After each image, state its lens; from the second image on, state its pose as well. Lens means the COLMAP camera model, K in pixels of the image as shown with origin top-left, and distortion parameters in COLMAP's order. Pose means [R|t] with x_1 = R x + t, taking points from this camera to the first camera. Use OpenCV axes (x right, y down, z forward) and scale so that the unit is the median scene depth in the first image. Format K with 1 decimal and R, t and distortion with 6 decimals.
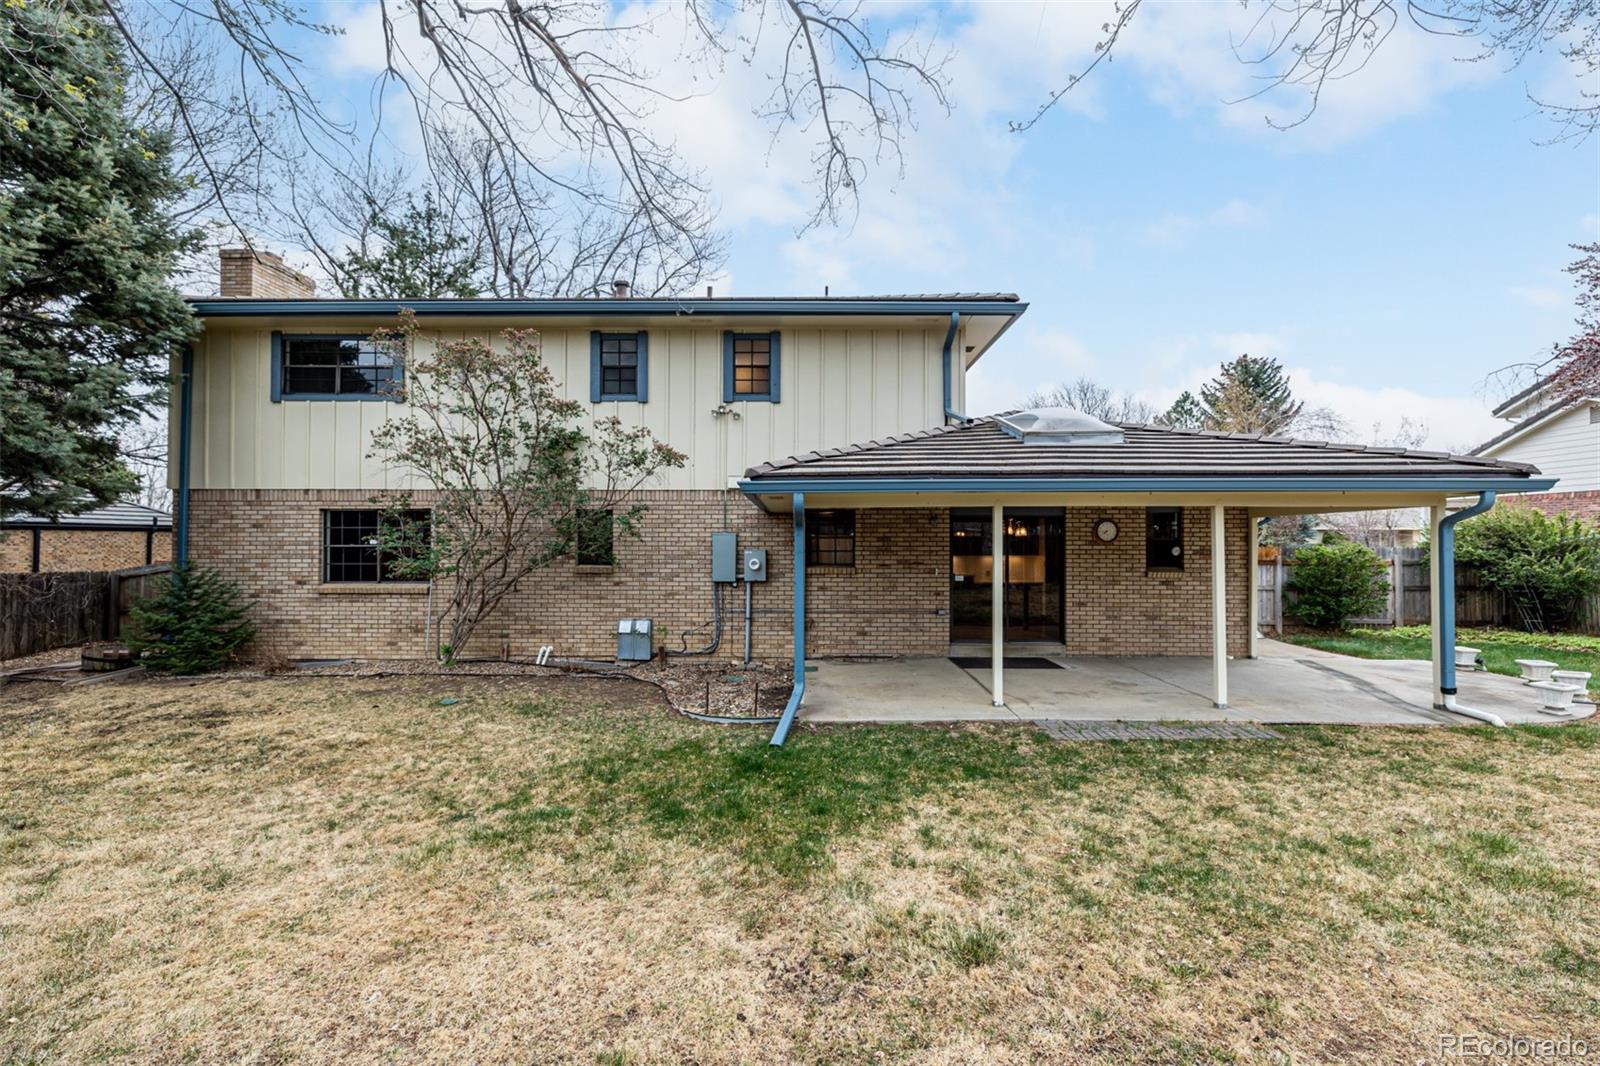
lens RADIAL K [[672.9, 0, 801.6], [0, 672.9, 535.8], [0, 0, 1]] dist [-0.000426, 0.000884]
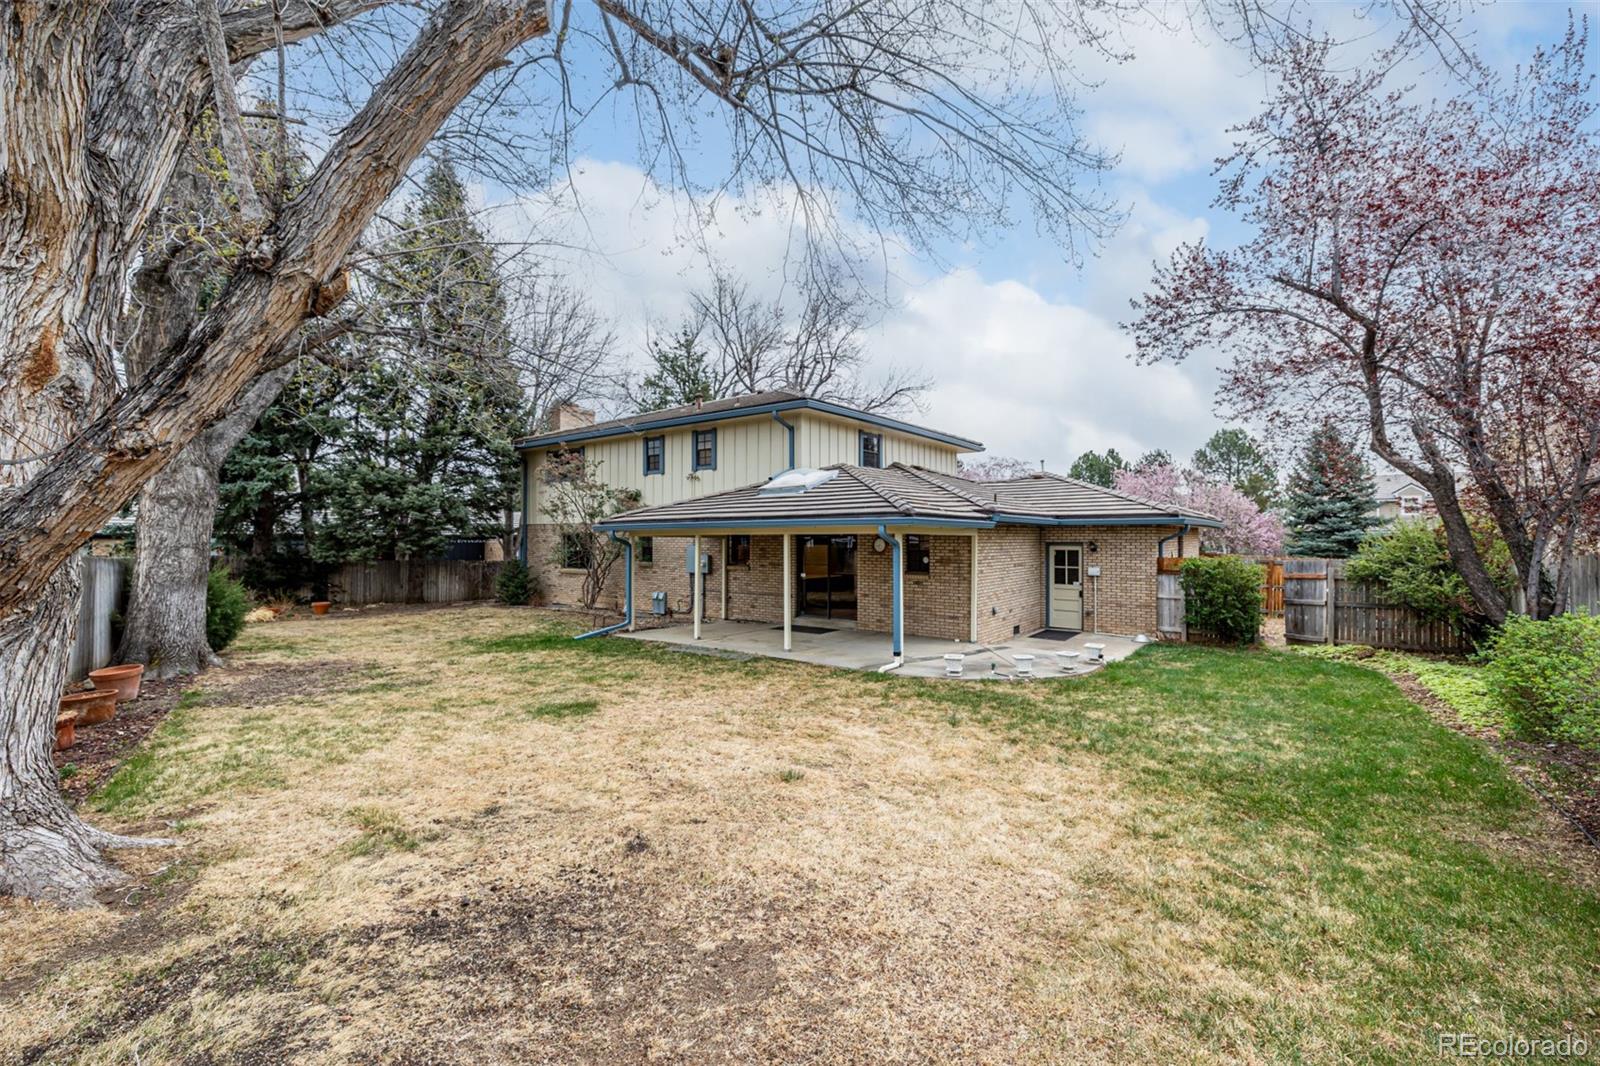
lens RADIAL K [[672.9, 0, 800.0], [0, 672.9, 536.3], [0, 0, 1]] dist [-0.000426, 0.000884]
pose [[0.797980, -0.002548, -0.602679, 1.176099], [0.006901, 0.999964, 0.004909, -0.034379], [0.602645, -0.008076, 0.797969, -0.243423]]
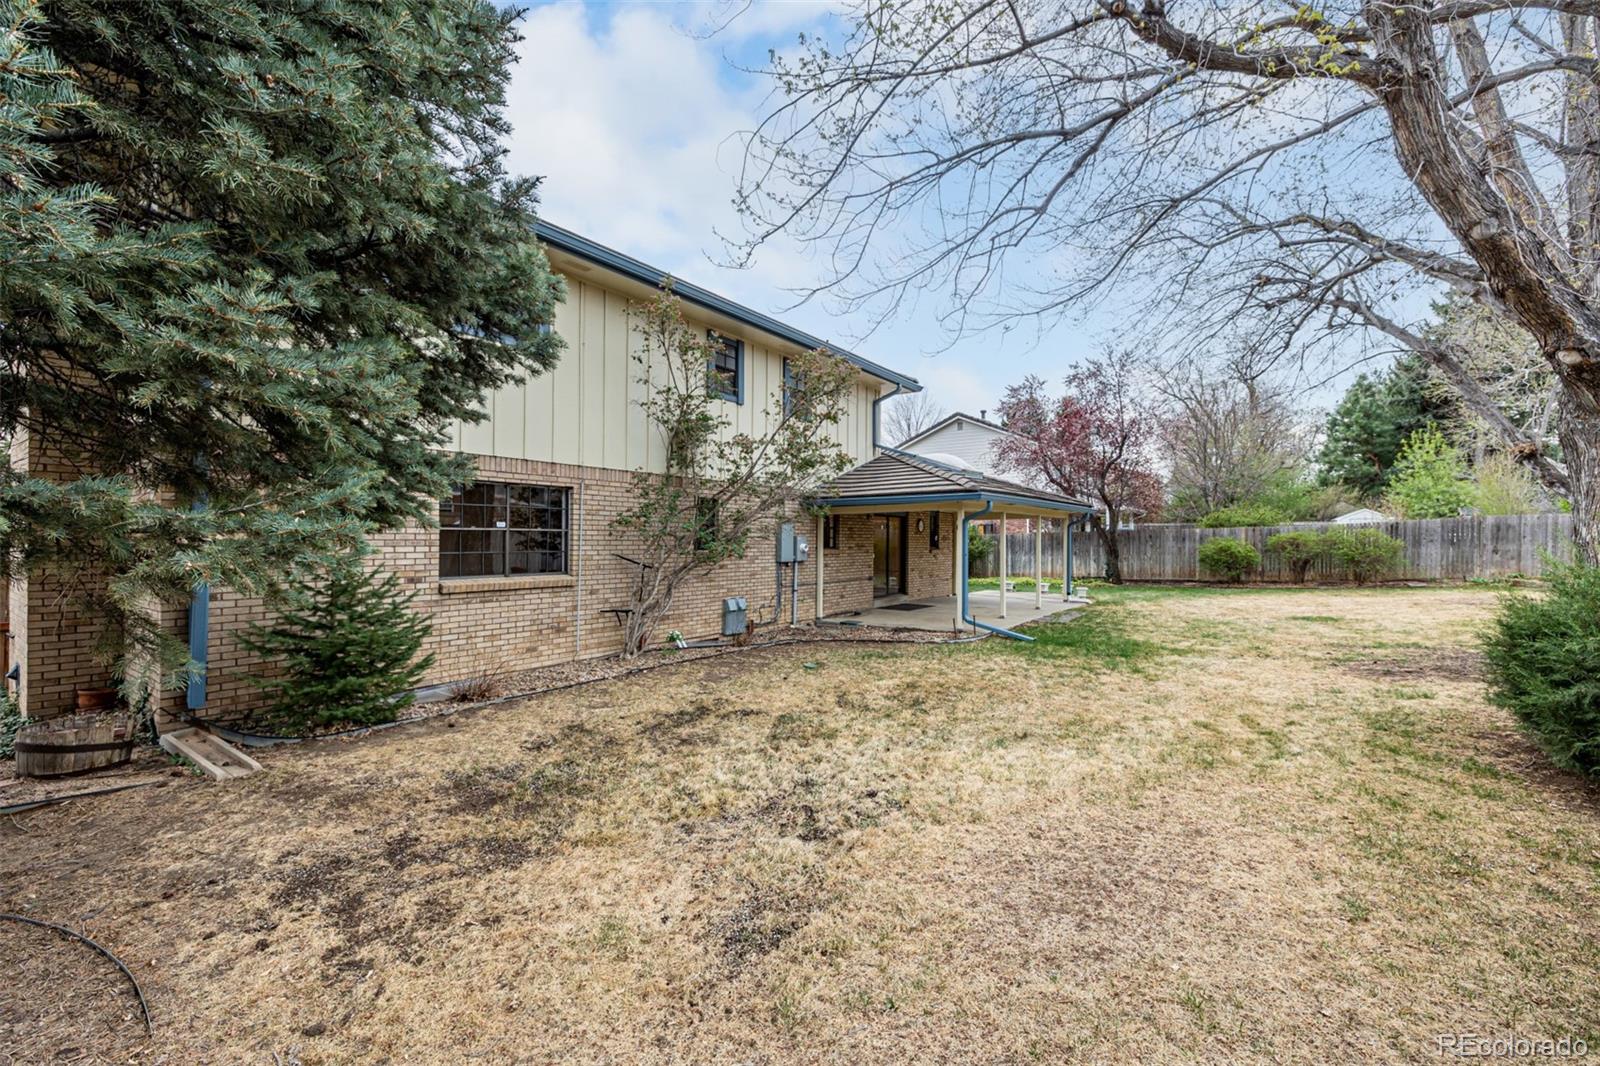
lens RADIAL K [[672.9, 0, 799.3], [0, 672.9, 534.2], [0, 0, 1]] dist [-0.000426, 0.000884]
pose [[0.584063, 0.006112, 0.811685, -1.091678], [-0.007899, 0.999967, -0.001846, 0.019673], [-0.811670, -0.005333, 0.584092, 0.260588]]
